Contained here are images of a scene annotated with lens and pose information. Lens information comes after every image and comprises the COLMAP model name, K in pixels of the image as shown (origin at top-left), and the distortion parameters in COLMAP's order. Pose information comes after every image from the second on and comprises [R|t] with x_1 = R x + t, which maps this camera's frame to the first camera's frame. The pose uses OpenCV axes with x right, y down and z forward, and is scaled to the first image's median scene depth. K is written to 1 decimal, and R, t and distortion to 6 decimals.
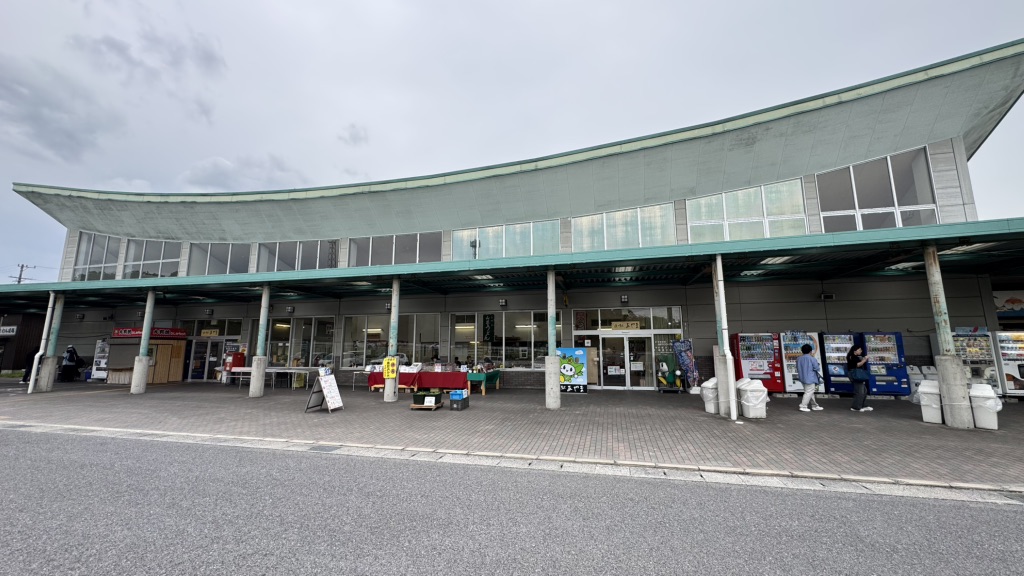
lens RADIAL K [[409.5, 0, 513.0], [0, 409.5, 289.9], [0, 0, 1]] dist [0.001290, -0.000518]
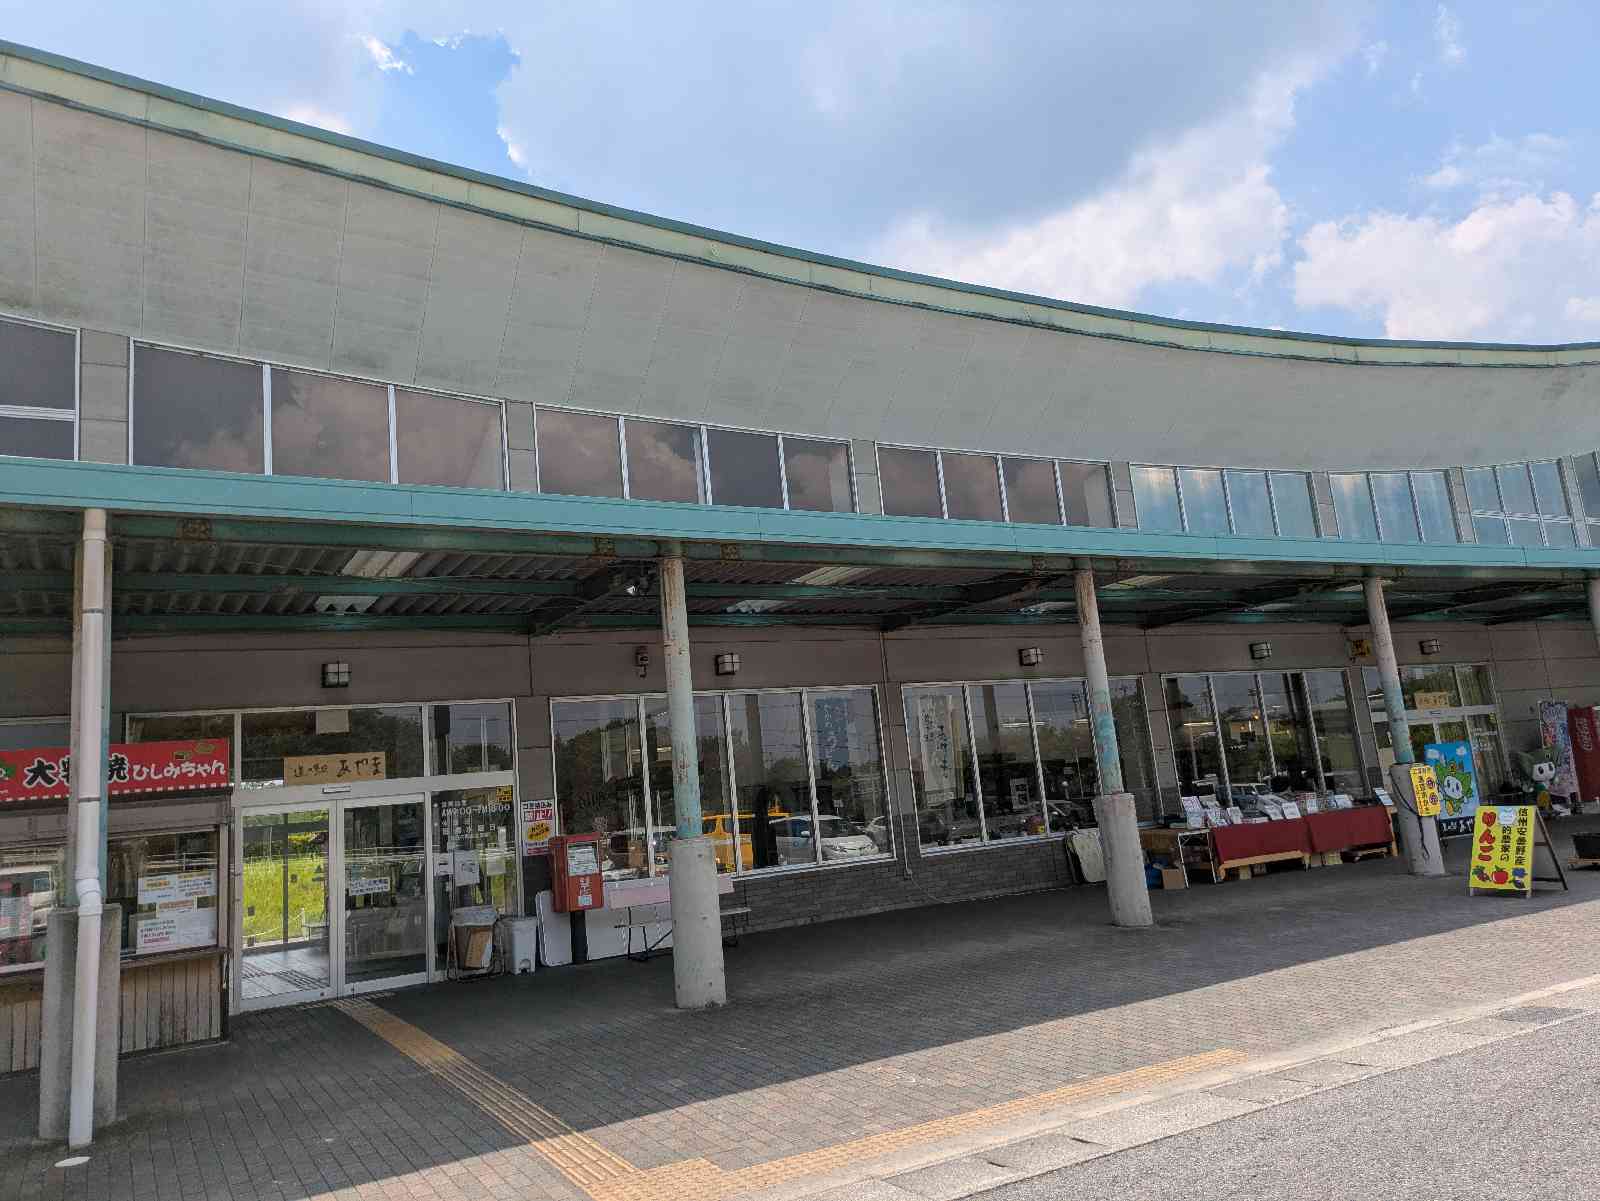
lens RADIAL K [[1189.0, 0, 806.5], [0, 1189.0, 606.1], [0, 0, 1]] dist [0.055791, -0.026893]
pose [[0.721284, 0.050995, 0.690760, -1.363590], [-0.007146, 0.997781, -0.066199, 0.077955], [-0.692603, 0.042811, 0.720048, 0.477980]]
